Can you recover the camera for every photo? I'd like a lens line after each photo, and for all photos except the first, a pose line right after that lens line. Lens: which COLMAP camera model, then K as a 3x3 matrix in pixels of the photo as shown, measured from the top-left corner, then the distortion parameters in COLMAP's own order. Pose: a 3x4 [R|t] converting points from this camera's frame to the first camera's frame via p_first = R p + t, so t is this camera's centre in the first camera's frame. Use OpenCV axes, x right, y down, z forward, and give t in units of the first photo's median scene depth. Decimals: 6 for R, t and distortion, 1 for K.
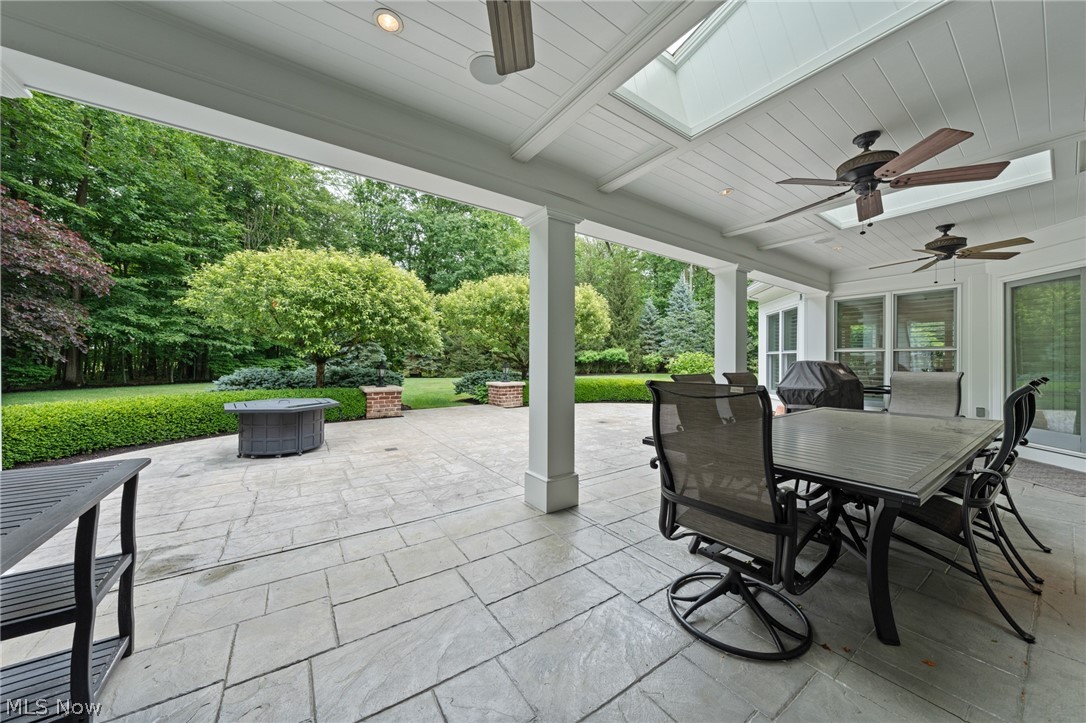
lens RADIAL K [[364.8, 0, 537.7], [0, 364.8, 361.7], [0, 0, 1]] dist [-0.007515, 0.000109]
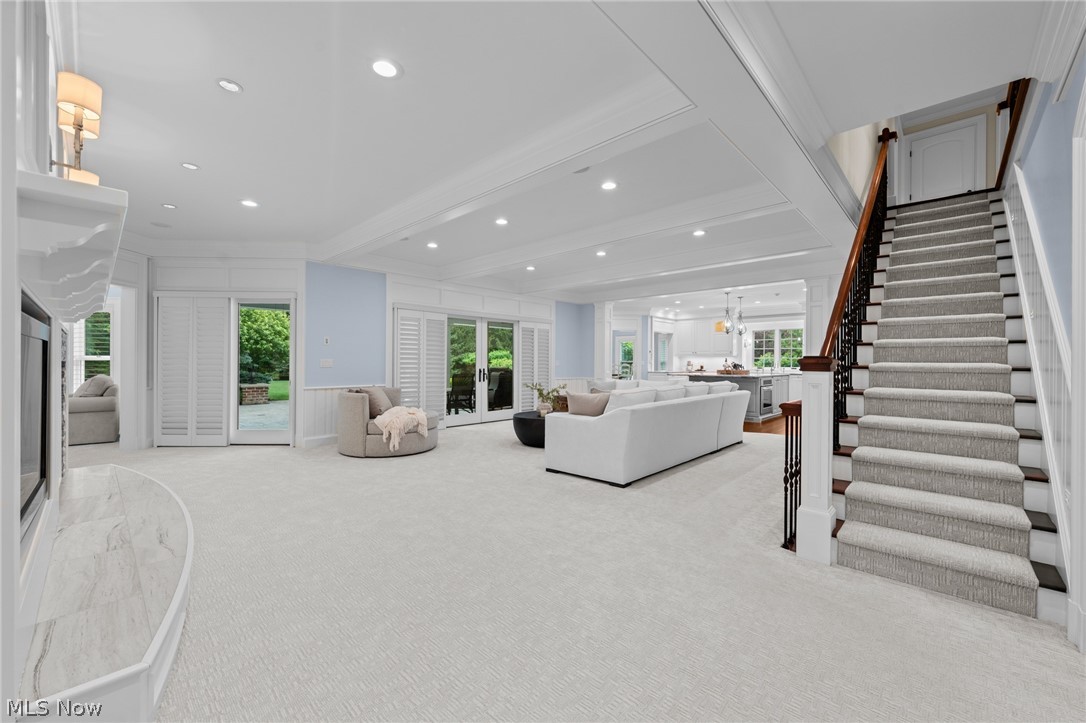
lens RADIAL K [[423.2, 0, 539.3], [0, 423.2, 361.5], [0, 0, 1]] dist [-0.000587, -0.000058]
pose [[0.978537, 0.001403, 0.206065, 0.079457], [-0.001028, 0.999998, -0.001931, -0.004457], [-0.206068, 0.001678, 0.978536, -0.206797]]
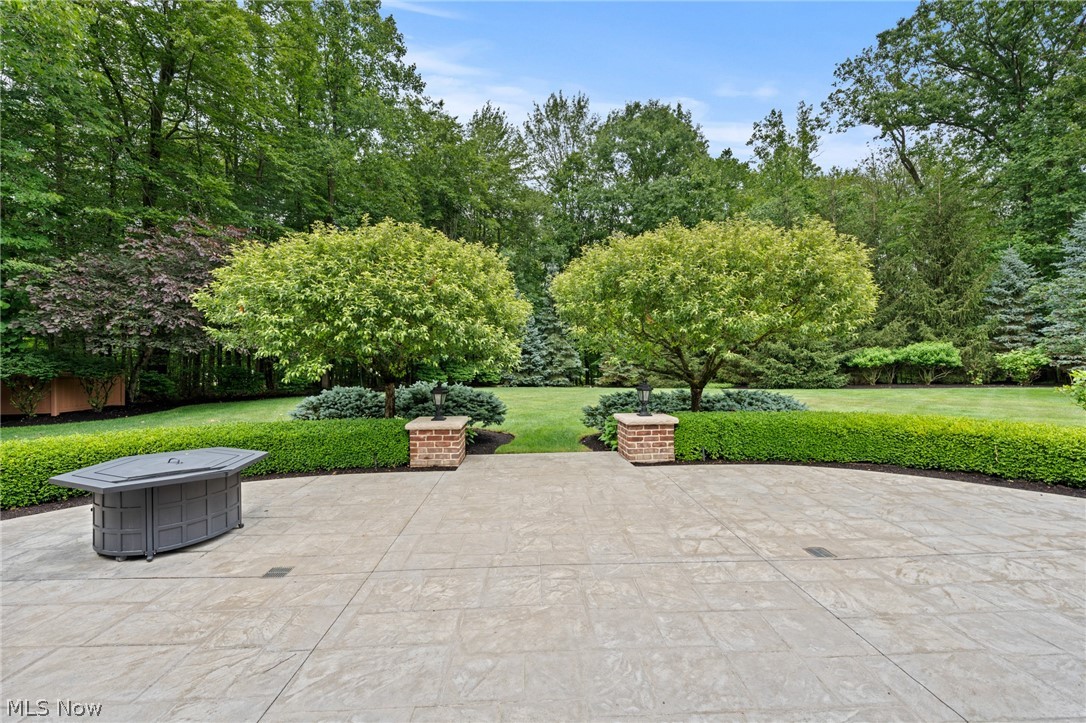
lens RADIAL K [[423.2, 0, 546.8], [0, 423.2, 363.1], [0, 0, 1]] dist [-0.000587, -0.000058]
pose [[0.857712, -0.012296, -0.513983, 0.034368], [0.011278, 0.999923, -0.005102, -0.007008], [0.514006, -0.001421, 0.857785, 0.099635]]
